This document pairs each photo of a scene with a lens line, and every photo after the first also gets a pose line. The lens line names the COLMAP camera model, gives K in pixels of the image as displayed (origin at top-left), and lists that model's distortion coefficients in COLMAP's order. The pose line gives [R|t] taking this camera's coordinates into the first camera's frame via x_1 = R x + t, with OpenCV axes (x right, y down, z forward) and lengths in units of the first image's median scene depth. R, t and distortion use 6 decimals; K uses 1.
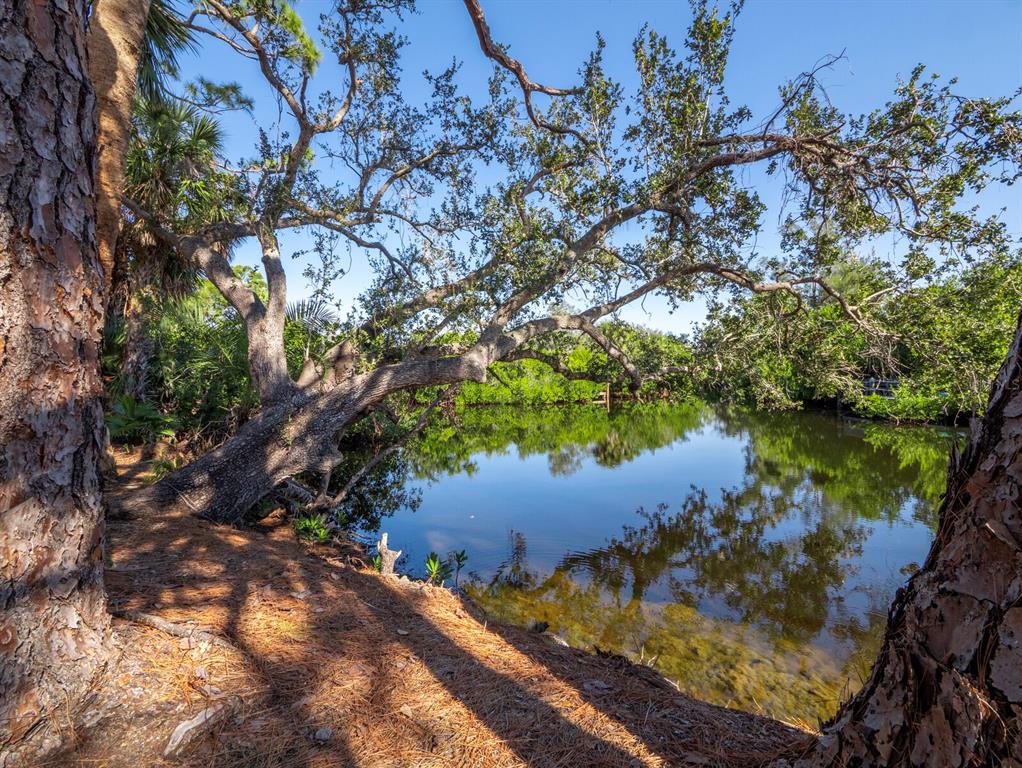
lens RADIAL K [[424.7, 0, 511.0], [0, 424.7, 384.0], [0, 0, 1]] dist [-0.005532, 0.000151]
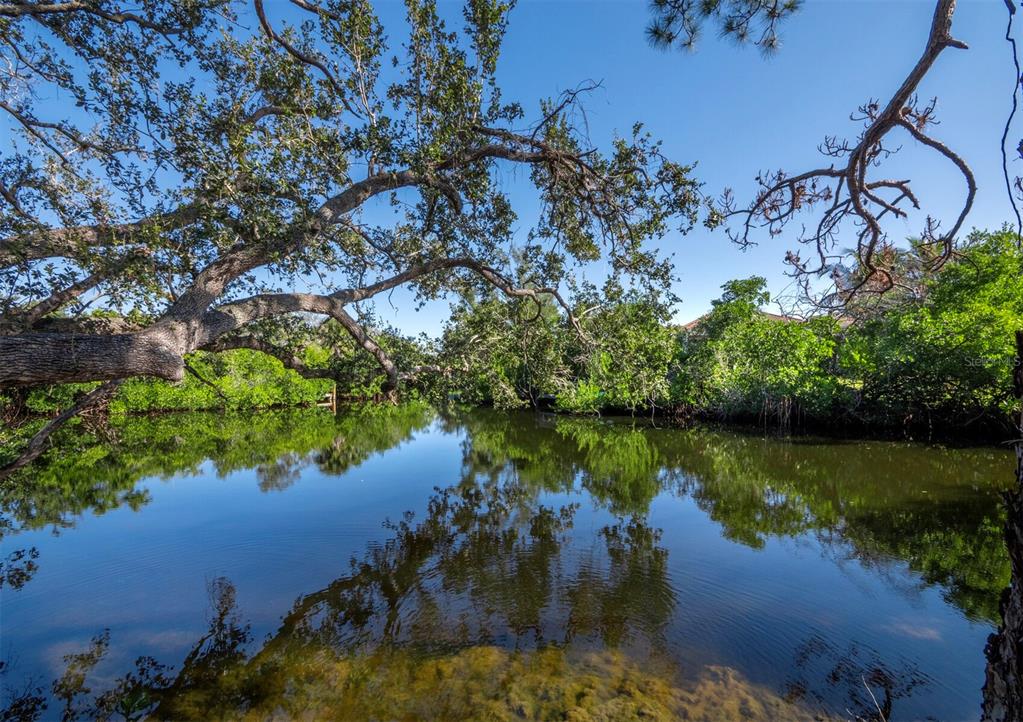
lens RADIAL K [[426.1, 0, 513.2], [0, 426.1, 380.9], [0, 0, 1]] dist [-0.004738, 0.000162]
pose [[0.807196, 0.009111, 0.590213, -0.020834], [-0.003326, 0.999935, -0.010888, 0.002609], [-0.590274, 0.006826, 0.807174, 0.117524]]
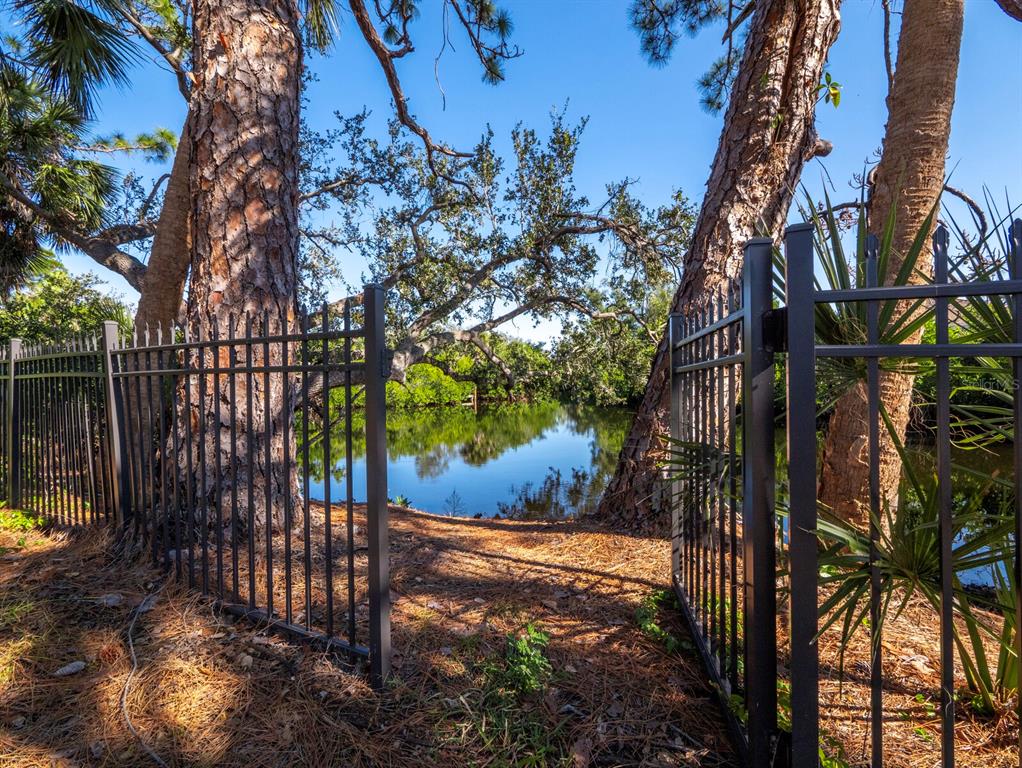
lens RADIAL K [[424.7, 0, 511.0], [0, 424.7, 384.0], [0, 0, 1]] dist [-0.005532, 0.000151]
pose [[0.950178, 0.000764, 0.311707, -0.089549], [0.002015, 0.999961, -0.008594, 0.007938], [-0.311701, 0.008794, 0.950140, -0.185947]]
